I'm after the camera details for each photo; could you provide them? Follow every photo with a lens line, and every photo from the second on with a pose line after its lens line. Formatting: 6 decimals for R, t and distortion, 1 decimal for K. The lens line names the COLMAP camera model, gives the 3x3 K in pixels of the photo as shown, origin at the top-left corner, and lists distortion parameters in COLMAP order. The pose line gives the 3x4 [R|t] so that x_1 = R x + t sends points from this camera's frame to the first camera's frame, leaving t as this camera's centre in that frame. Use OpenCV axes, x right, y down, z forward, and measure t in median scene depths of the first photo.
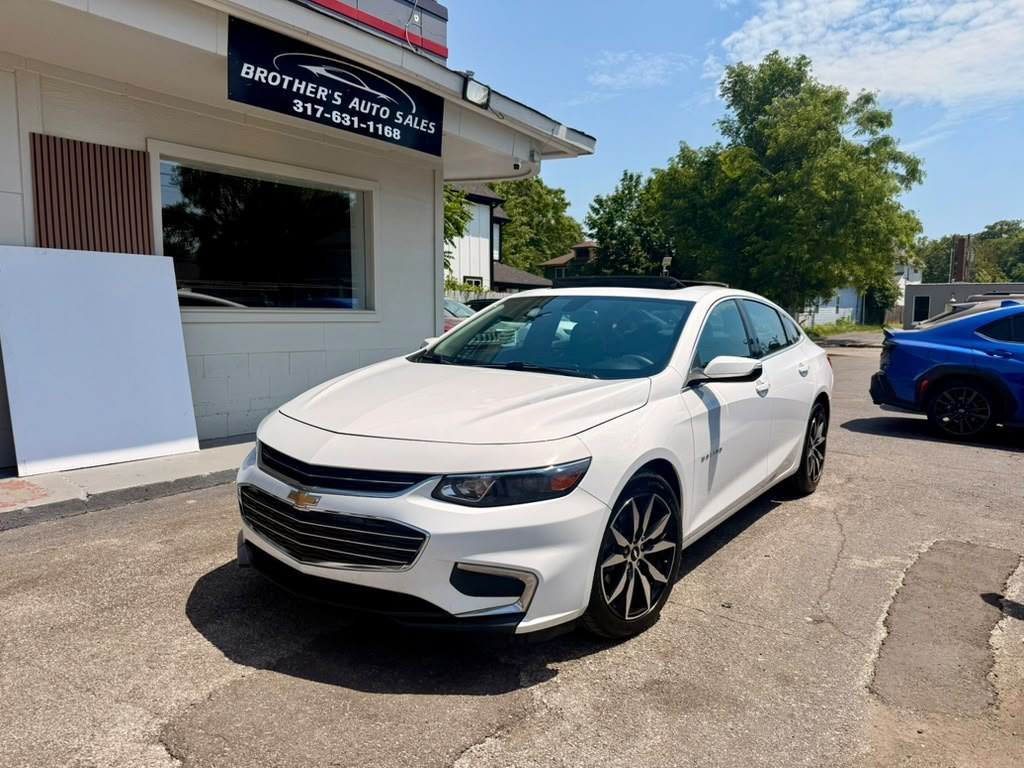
lens RADIAL K [[734.5, 0, 513.5], [0, 734.5, 385.8], [0, 0, 1]] dist [0.006503, -0.022216]
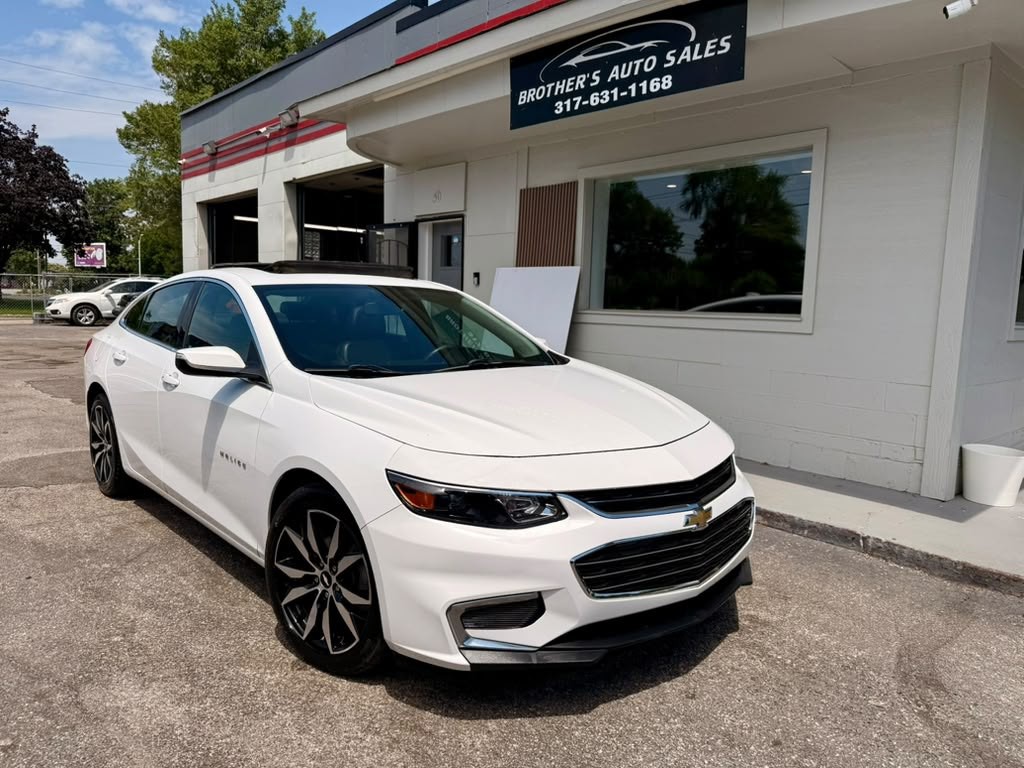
lens RADIAL K [[723.7, 0, 510.4], [0, 723.7, 392.2], [0, 0, 1]] dist [-0.001170, -0.012485]
pose [[-0.188595, 0.096939, -0.977259, 0.713080], [-0.138157, 0.982601, 0.124131, -0.108249], [0.972288, 0.158425, -0.171921, 1.143493]]
